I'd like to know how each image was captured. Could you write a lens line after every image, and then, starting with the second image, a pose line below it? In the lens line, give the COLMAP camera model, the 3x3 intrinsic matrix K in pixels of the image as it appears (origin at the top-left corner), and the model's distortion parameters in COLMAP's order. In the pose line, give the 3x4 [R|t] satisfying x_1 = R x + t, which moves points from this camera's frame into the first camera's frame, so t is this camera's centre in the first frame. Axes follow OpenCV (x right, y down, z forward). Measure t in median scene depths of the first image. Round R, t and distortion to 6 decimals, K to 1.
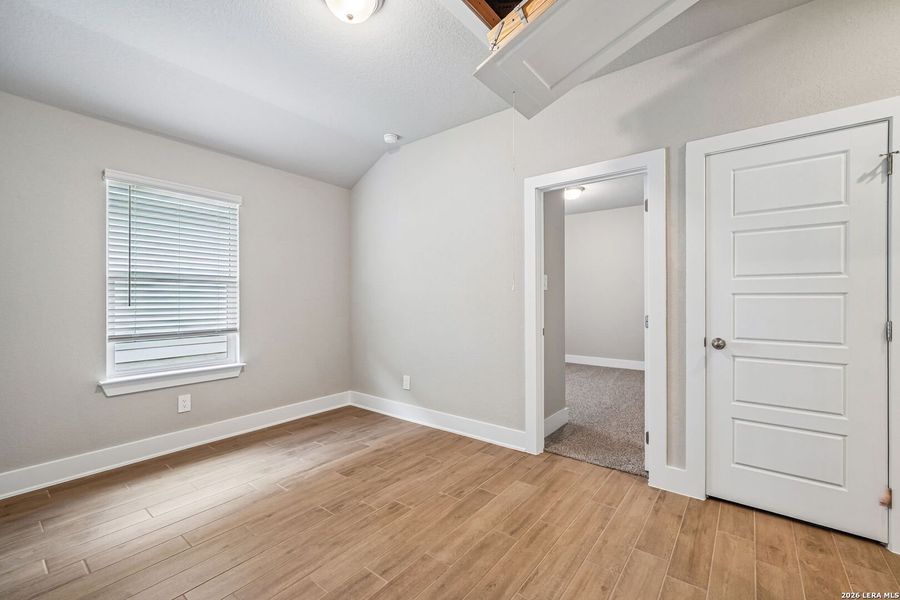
lens RADIAL K [[376.9, 0, 450.0], [0, 376.9, 300.0], [0, 0, 1]] dist [-0.000503, 0.000349]
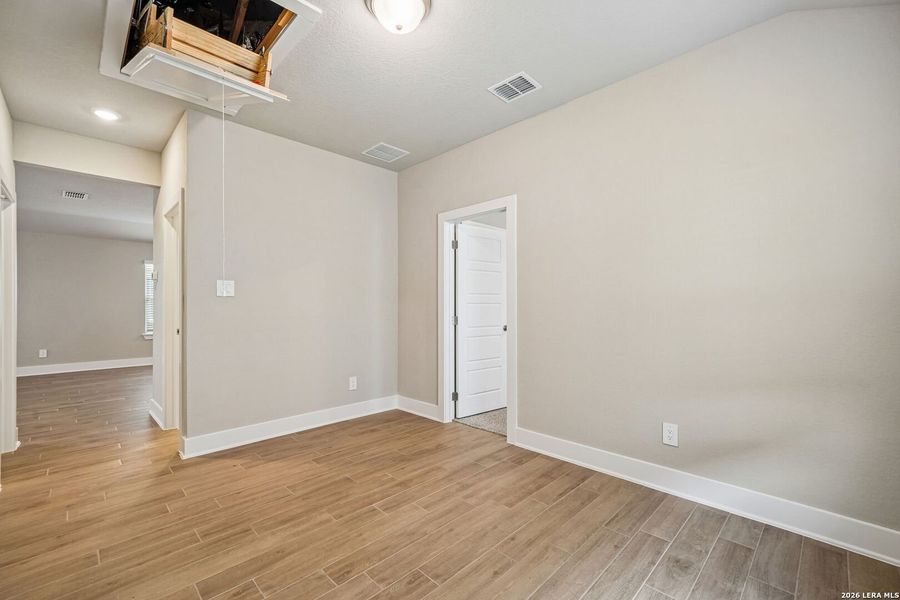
lens RADIAL K [[376.9, 0, 450.0], [0, 376.9, 300.0], [0, 0, 1]] dist [-0.000503, 0.000349]
pose [[-0.992340, 0.006420, 0.123373, -0.529793], [0.004619, 0.999879, -0.014875, -0.002490], [-0.123453, -0.014191, -0.992249, 1.991366]]
